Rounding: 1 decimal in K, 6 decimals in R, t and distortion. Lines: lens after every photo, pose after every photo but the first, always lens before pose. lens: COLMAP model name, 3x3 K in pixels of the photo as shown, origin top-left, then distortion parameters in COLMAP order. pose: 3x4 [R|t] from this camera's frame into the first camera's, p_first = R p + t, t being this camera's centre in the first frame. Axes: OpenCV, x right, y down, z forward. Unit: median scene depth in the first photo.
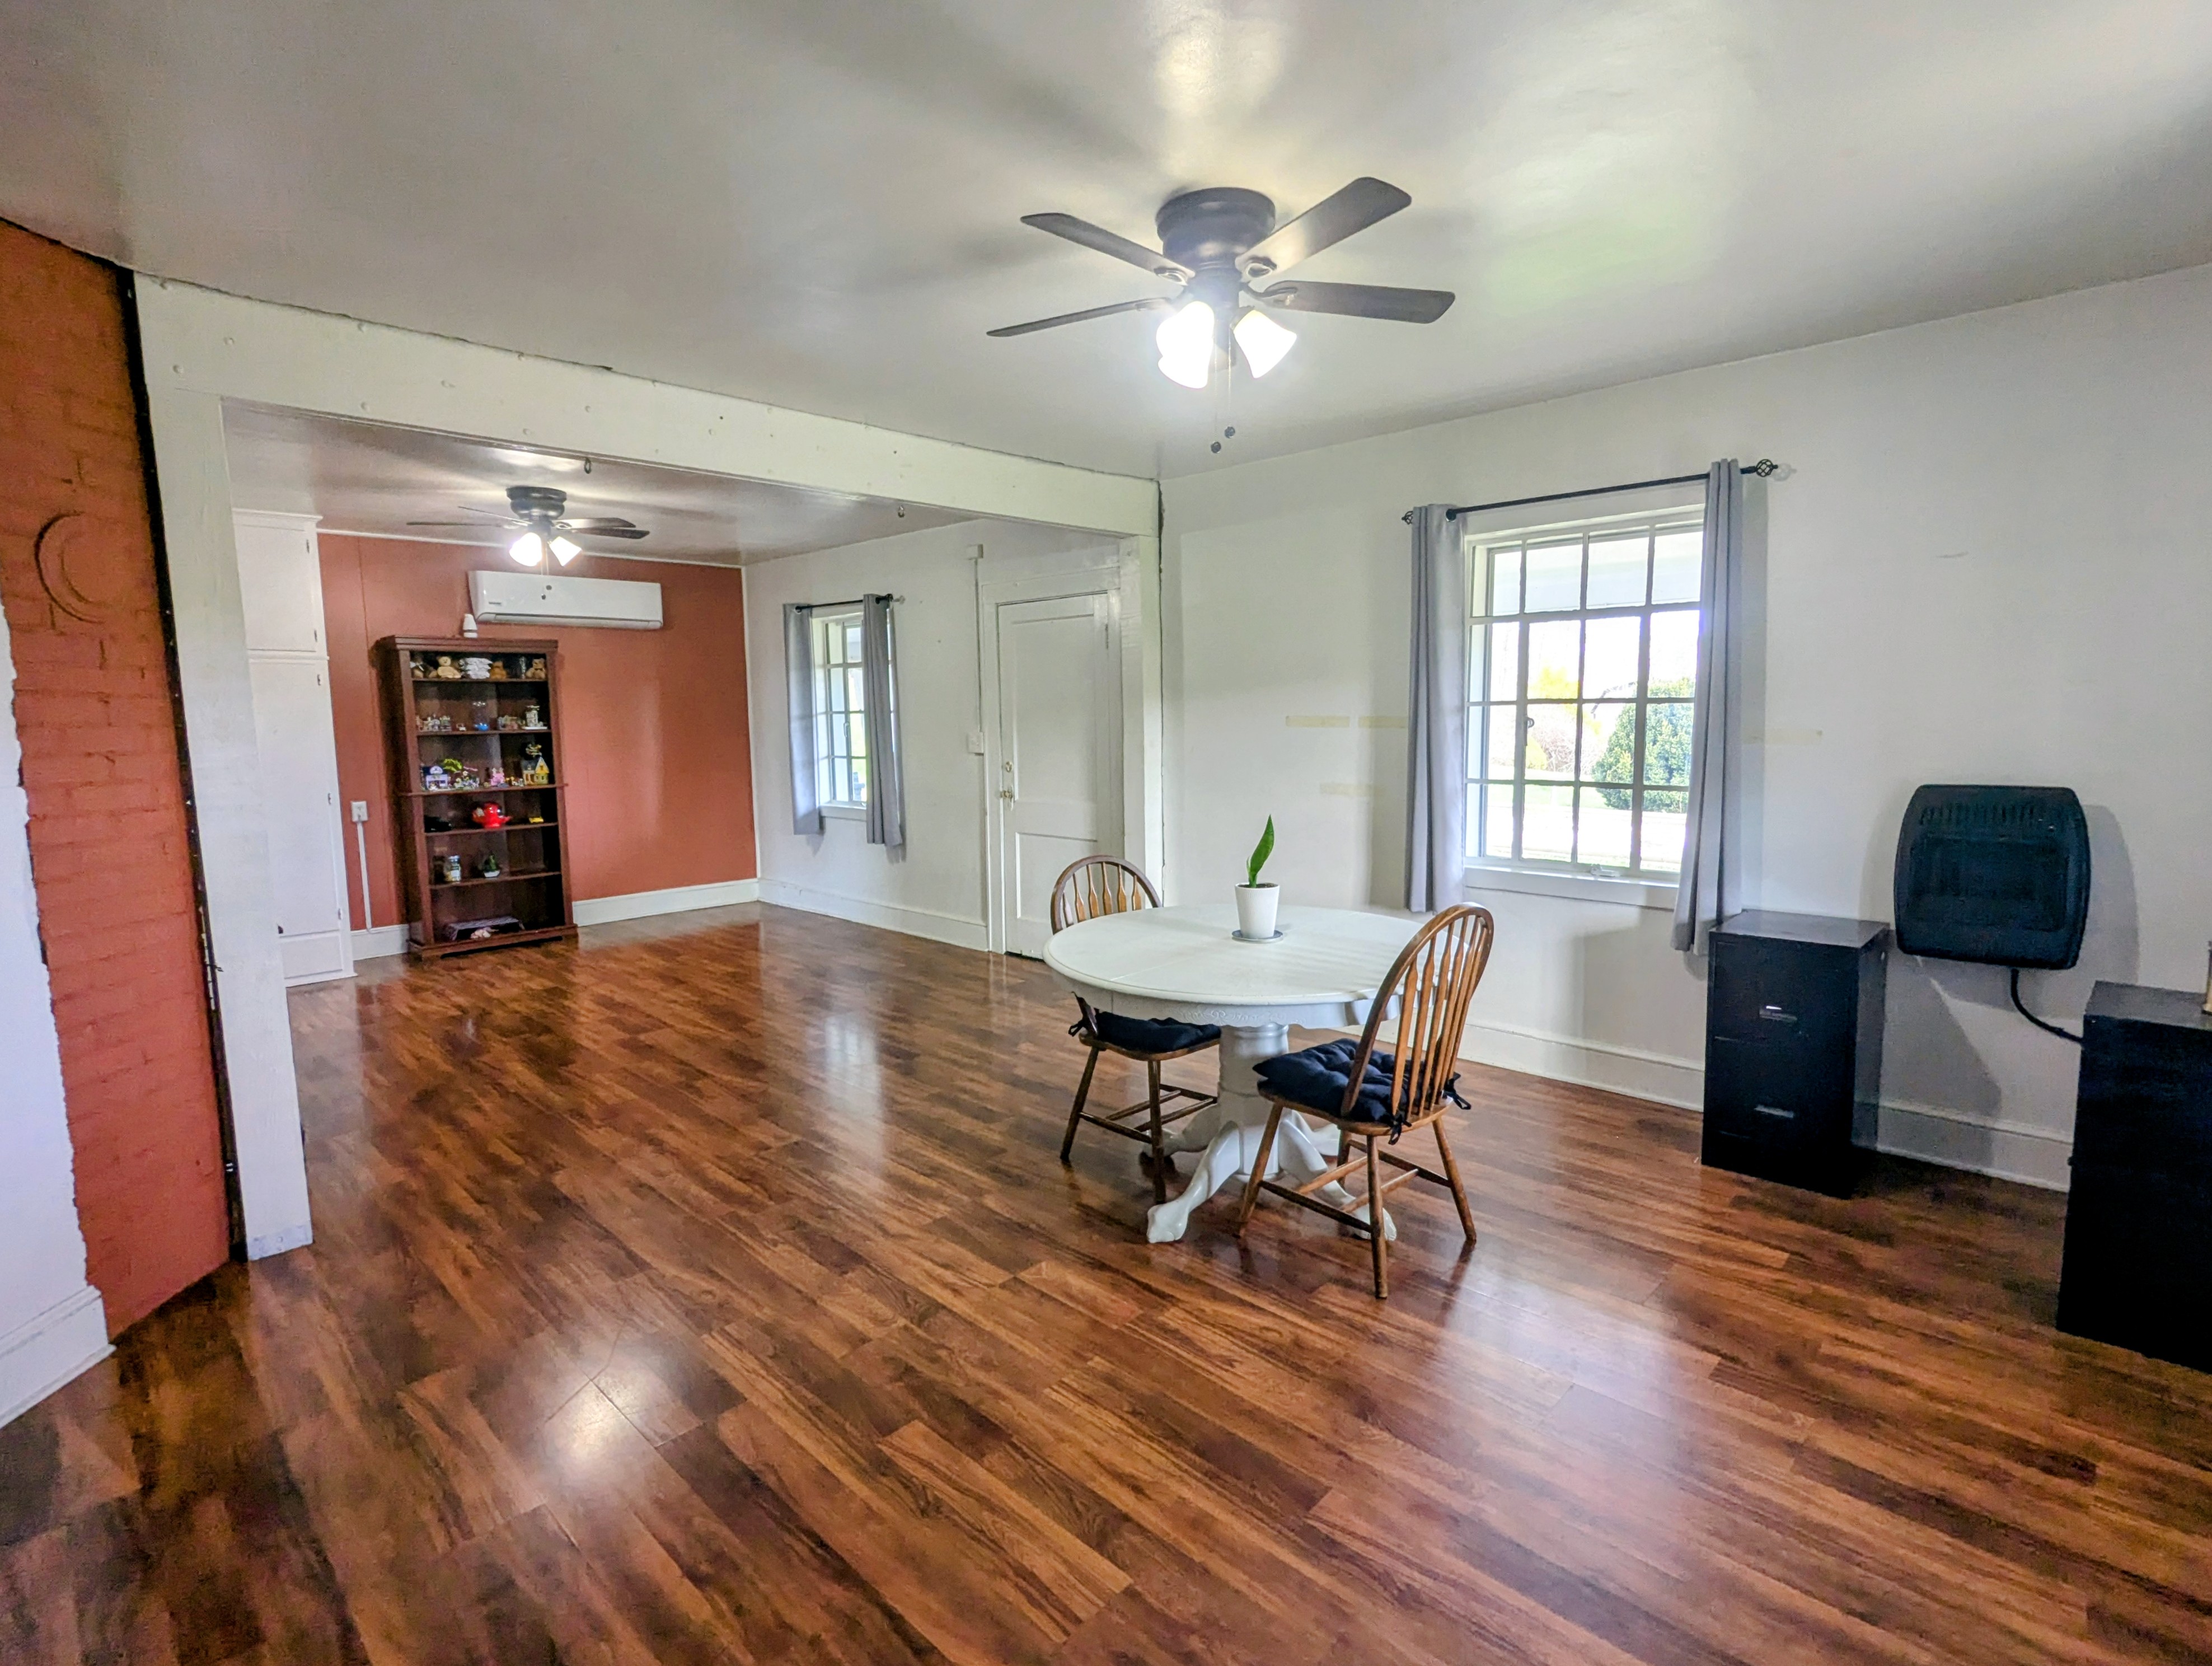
lens RADIAL K [[1073.5, 0, 1106.0], [0, 1073.5, 833.0], [0, 0, 1]] dist [-0.001306, -0.000436]
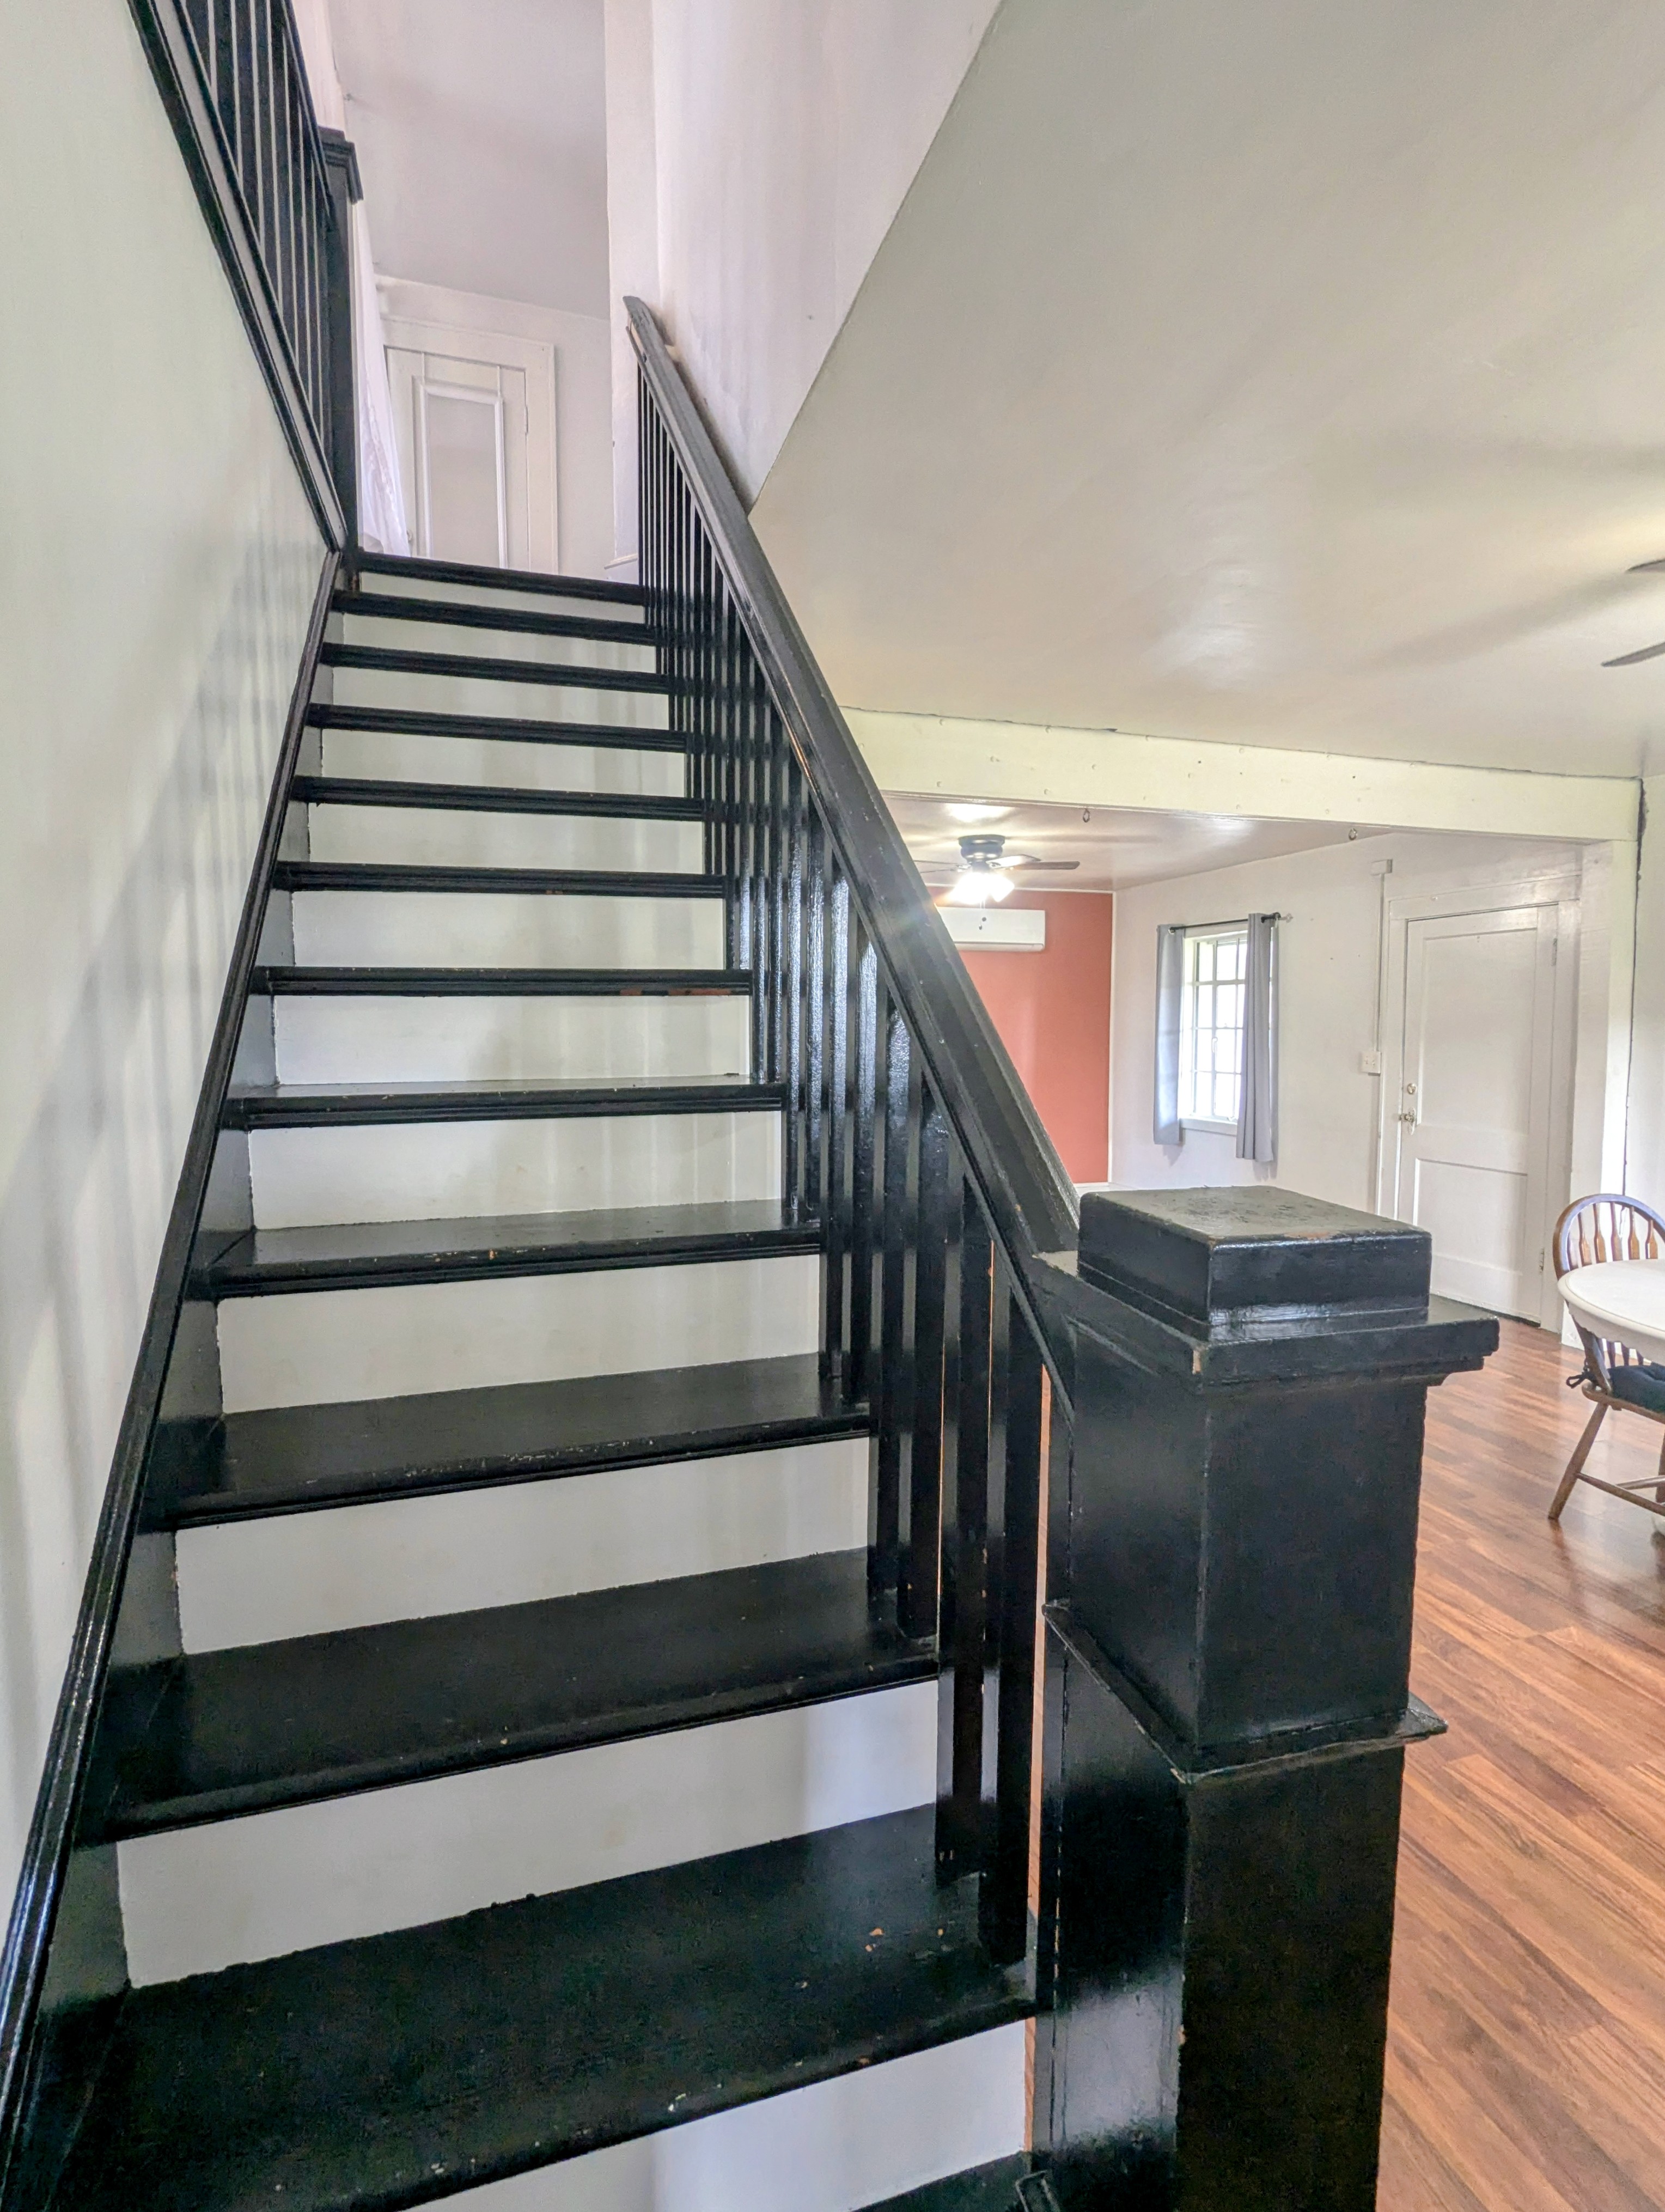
lens RADIAL K [[1051.2, 0, 834.4], [0, 1051.2, 1094.8], [0, 0, 1]] dist [-0.013671, 0.000999]
pose [[0.879796, 0.045119, -0.473205, -0.117141], [-0.066109, 0.997425, -0.027811, 0.003502], [0.470731, 0.055751, 0.880513, -0.066881]]
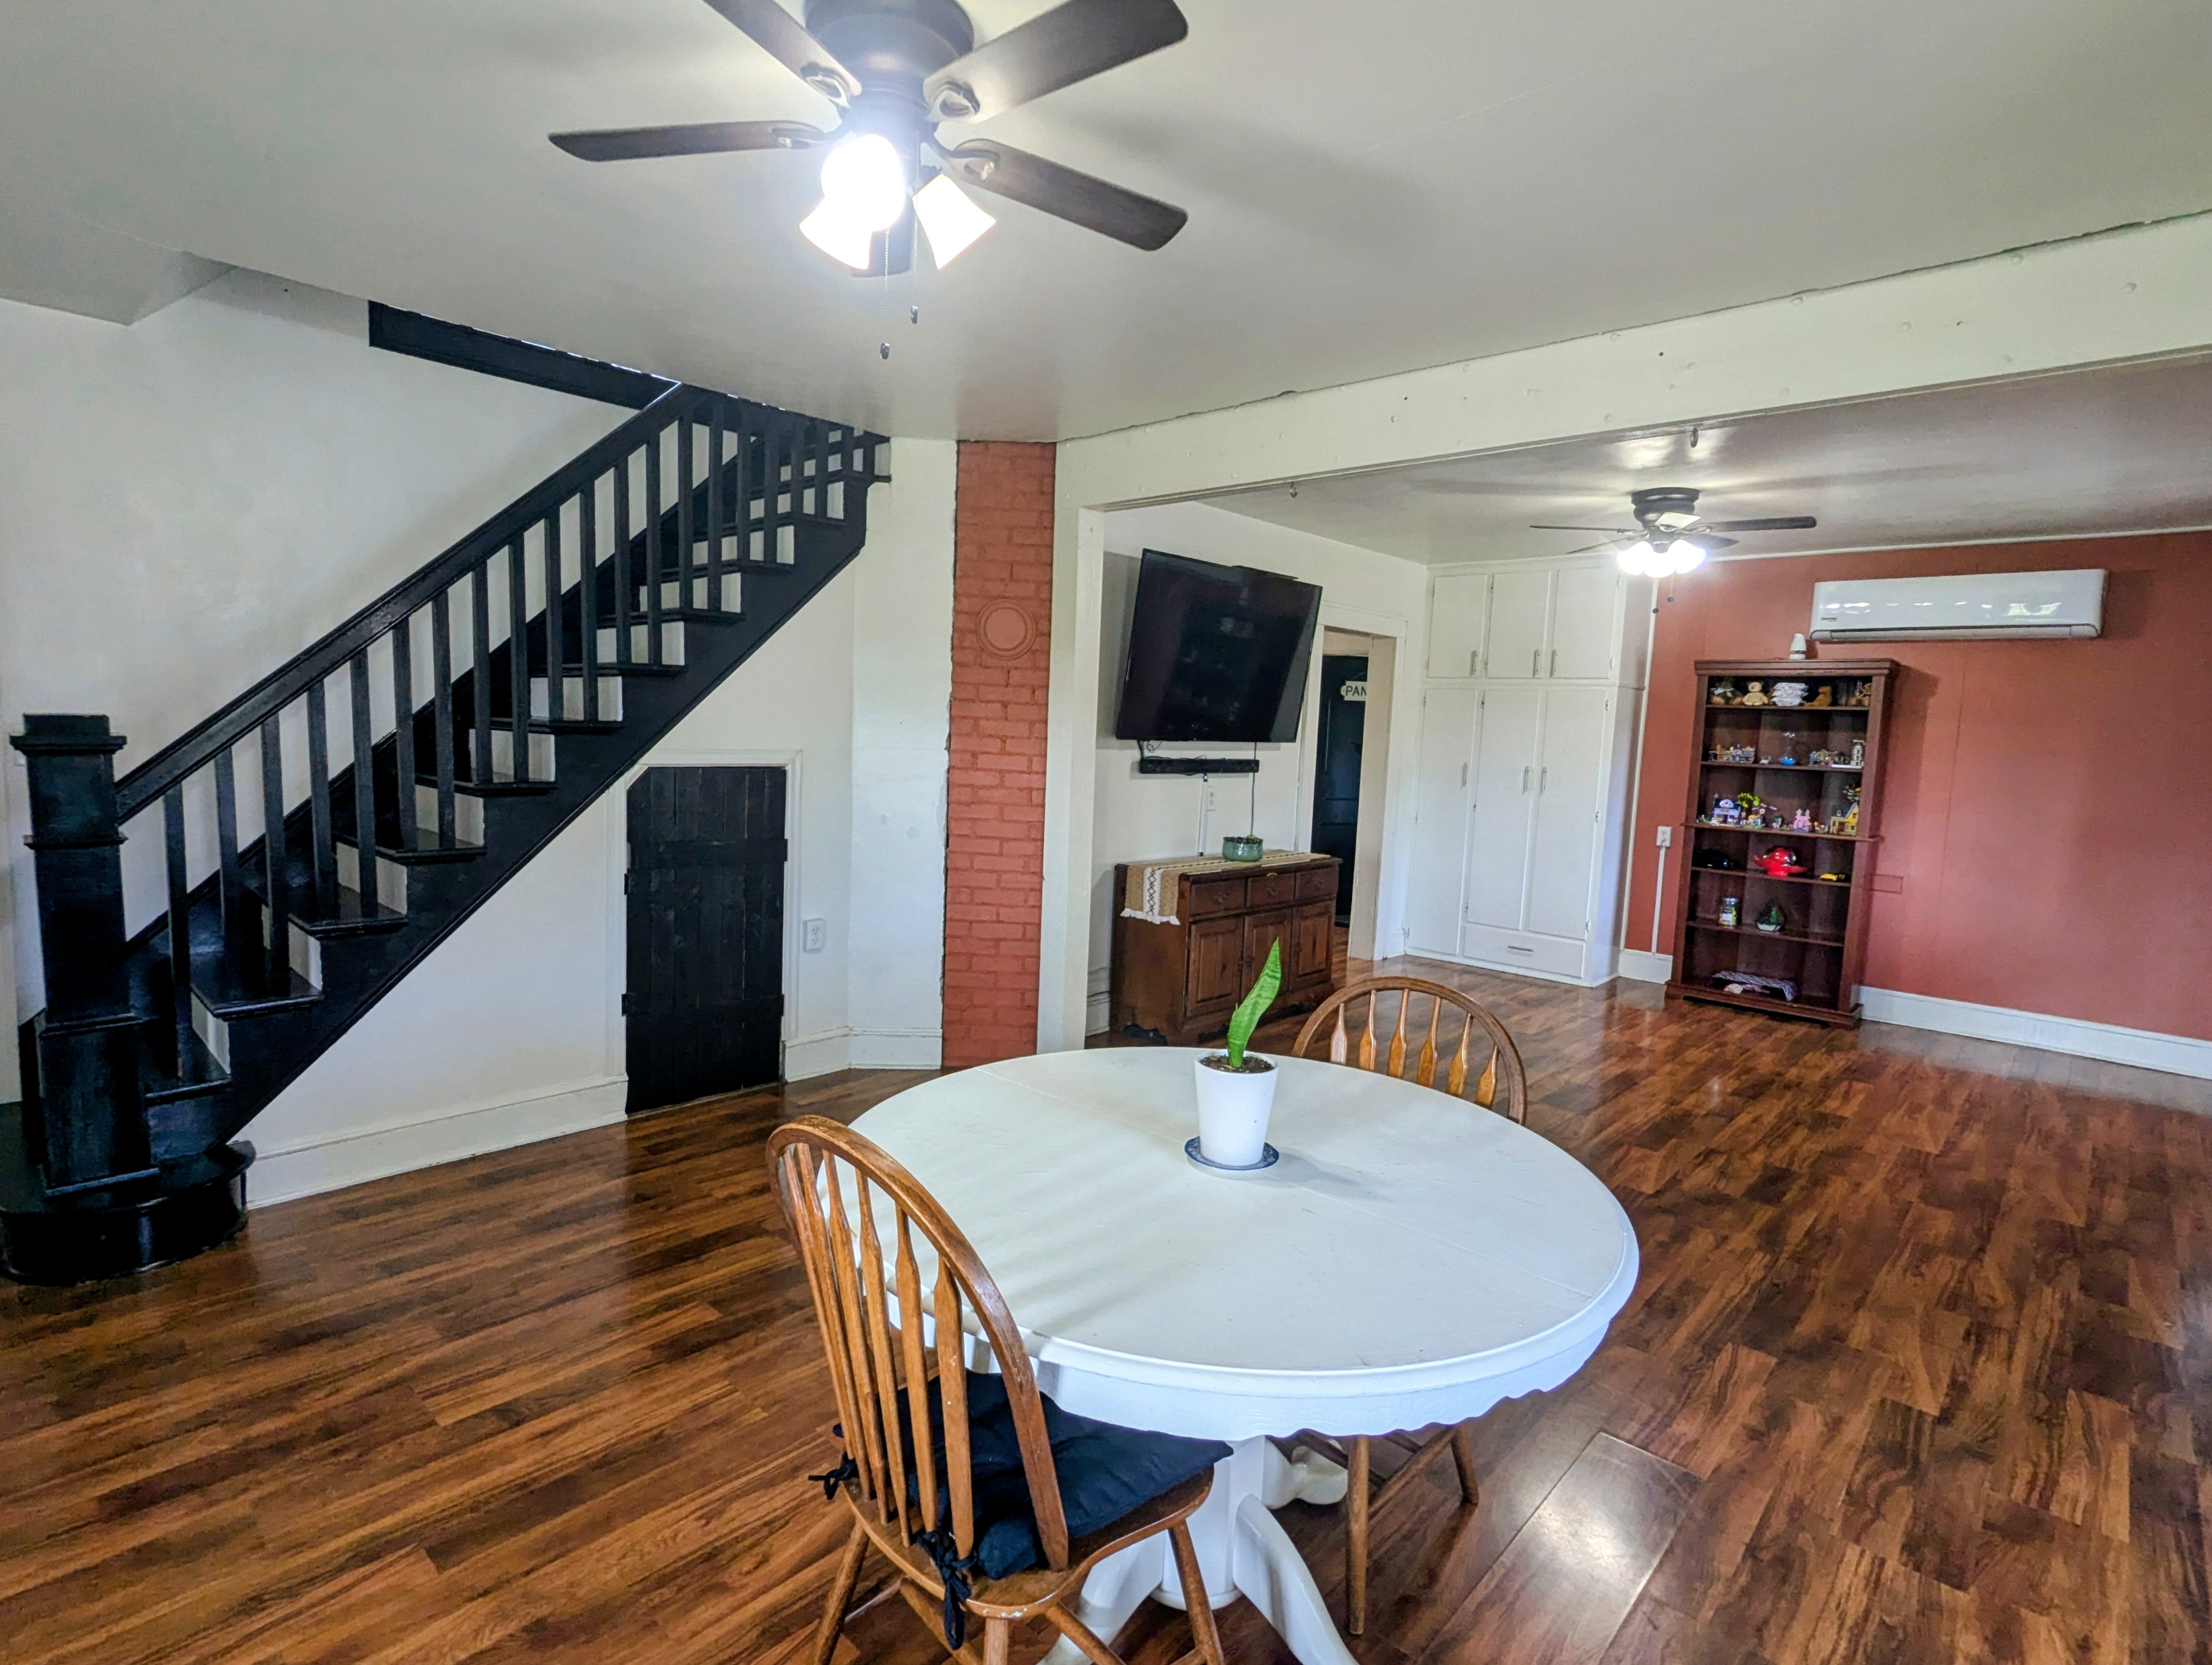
lens RADIAL K [[1110.7, 0, 1095.4], [0, 1110.7, 825.6], [0, 0, 1]] dist [0.004125, 0.000596]
pose [[0.017570, 0.107744, -0.994023, 0.413807], [-0.155252, 0.982413, 0.103742, -0.069579], [0.987719, 0.152501, 0.033989, 0.544408]]
